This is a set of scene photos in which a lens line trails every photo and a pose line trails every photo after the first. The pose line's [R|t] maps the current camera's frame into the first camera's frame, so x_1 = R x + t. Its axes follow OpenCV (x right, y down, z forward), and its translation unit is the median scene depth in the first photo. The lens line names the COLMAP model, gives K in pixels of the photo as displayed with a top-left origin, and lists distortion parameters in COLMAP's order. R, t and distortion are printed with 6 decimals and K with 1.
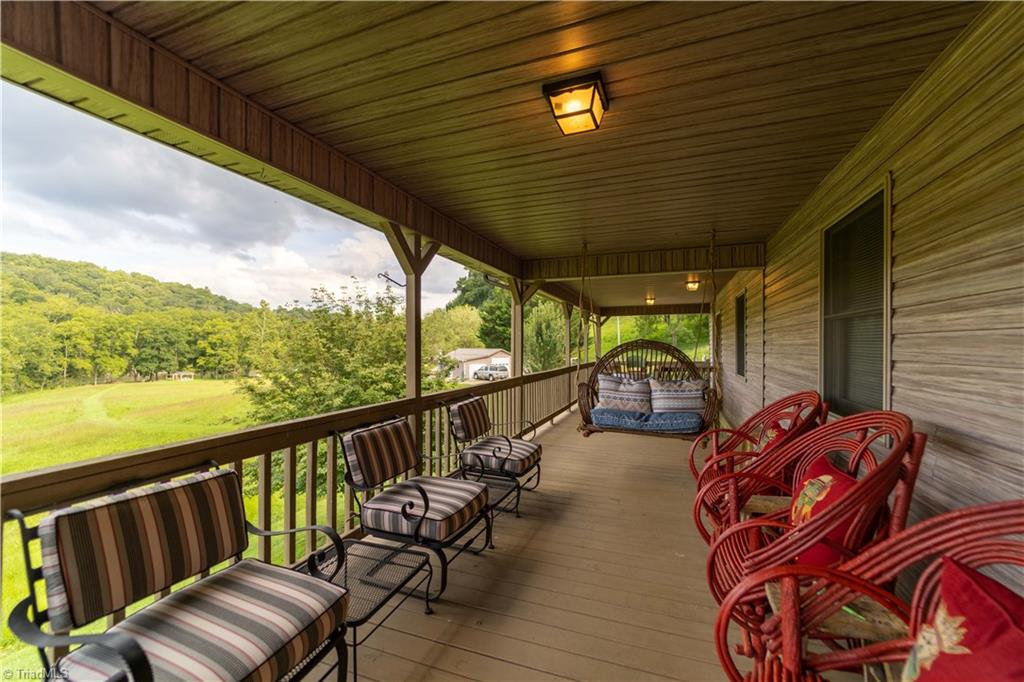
lens RADIAL K [[412.1, 0, 510.0], [0, 412.1, 345.5], [0, 0, 1]] dist [0.000296, -0.000746]
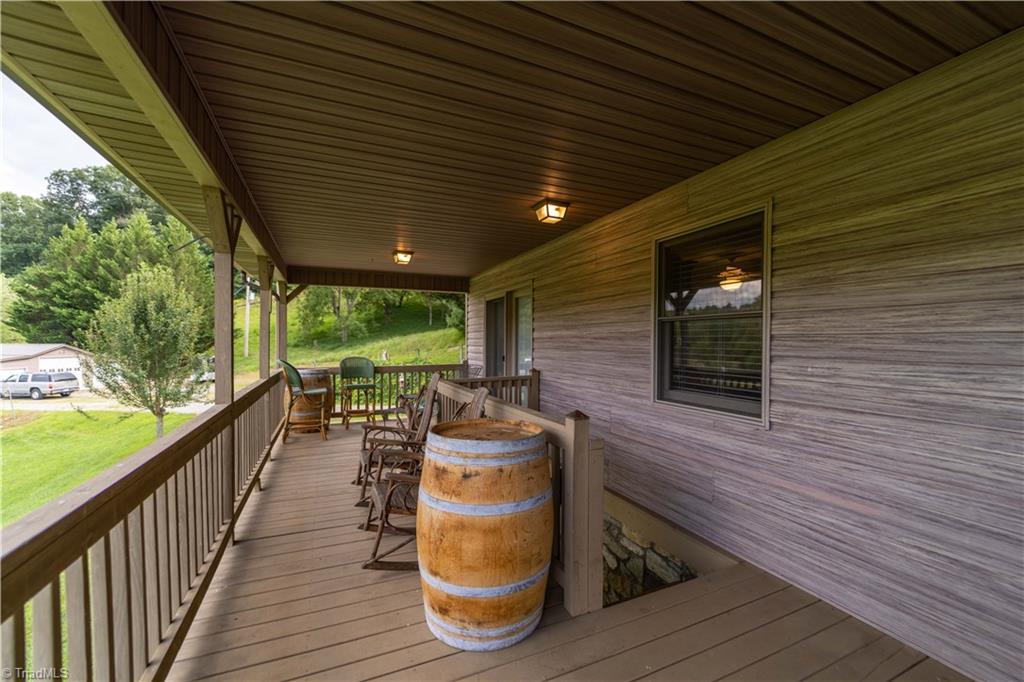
lens RADIAL K [[412.1, 0, 510.8], [0, 412.1, 349.8], [0, 0, 1]] dist [0.000296, -0.000746]
pose [[0.706767, -0.011054, 0.707360, 0.014368], [-0.002864, 0.999825, 0.018487, 0.003189], [-0.707441, -0.015092, 0.706612, 0.101362]]
